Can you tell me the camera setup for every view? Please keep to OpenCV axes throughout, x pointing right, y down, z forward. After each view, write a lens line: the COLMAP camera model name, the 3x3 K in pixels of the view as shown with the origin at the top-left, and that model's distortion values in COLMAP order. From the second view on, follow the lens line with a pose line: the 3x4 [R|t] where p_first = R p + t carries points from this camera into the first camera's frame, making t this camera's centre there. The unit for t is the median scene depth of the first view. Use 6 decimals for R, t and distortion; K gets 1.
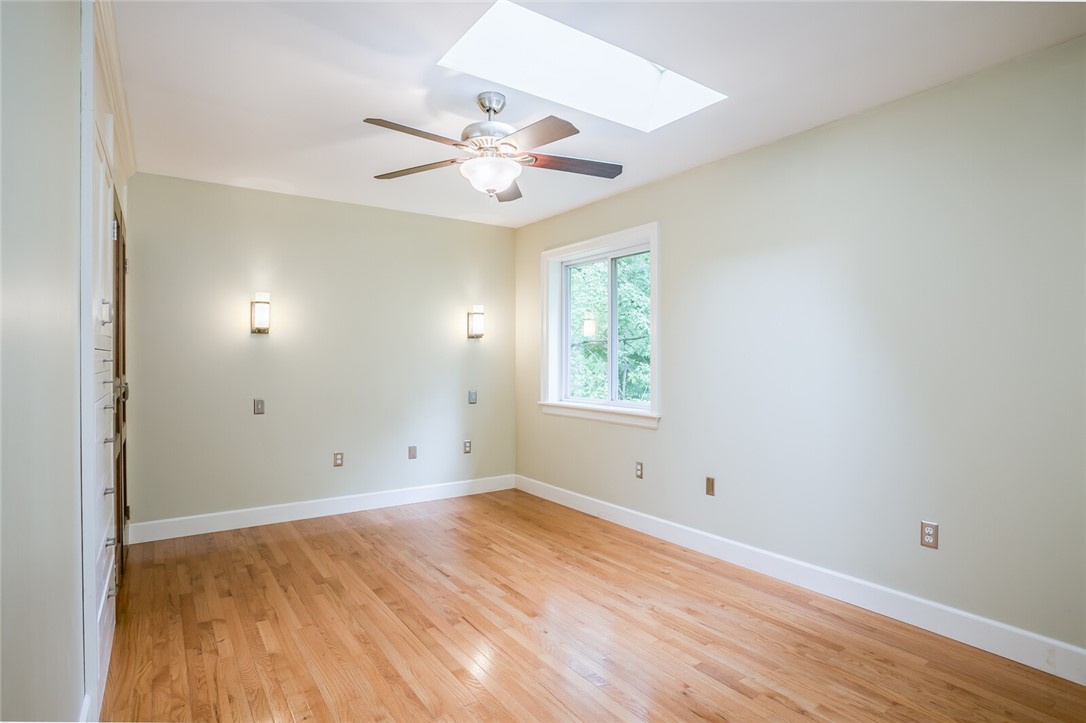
lens RADIAL K [[553.0, 0, 548.6], [0, 553.0, 366.7], [0, 0, 1]] dist [-0.001790, -0.000163]
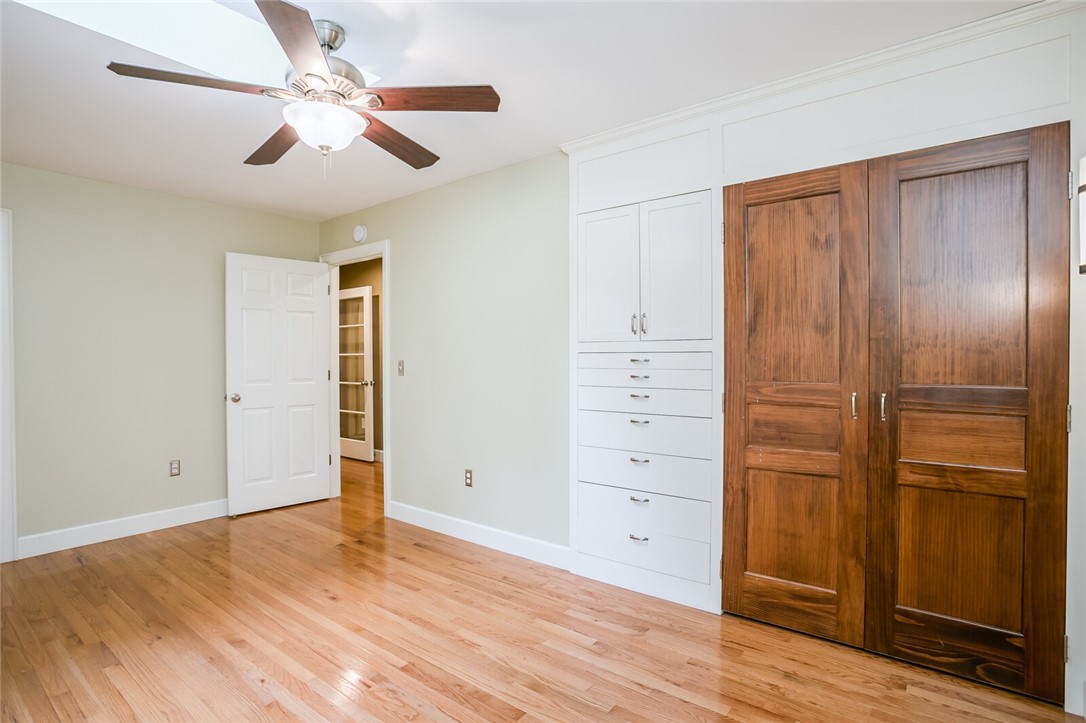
lens RADIAL K [[614.1, 0, 543.0], [0, 614.1, 361.5], [0, 0, 1]] dist [0.000662, 0.044572]
pose [[-0.972729, 0.008007, -0.231804, -0.210638], [0.005722, 0.999928, 0.010528, -0.017683], [0.231872, 0.008915, -0.972705, 2.049768]]
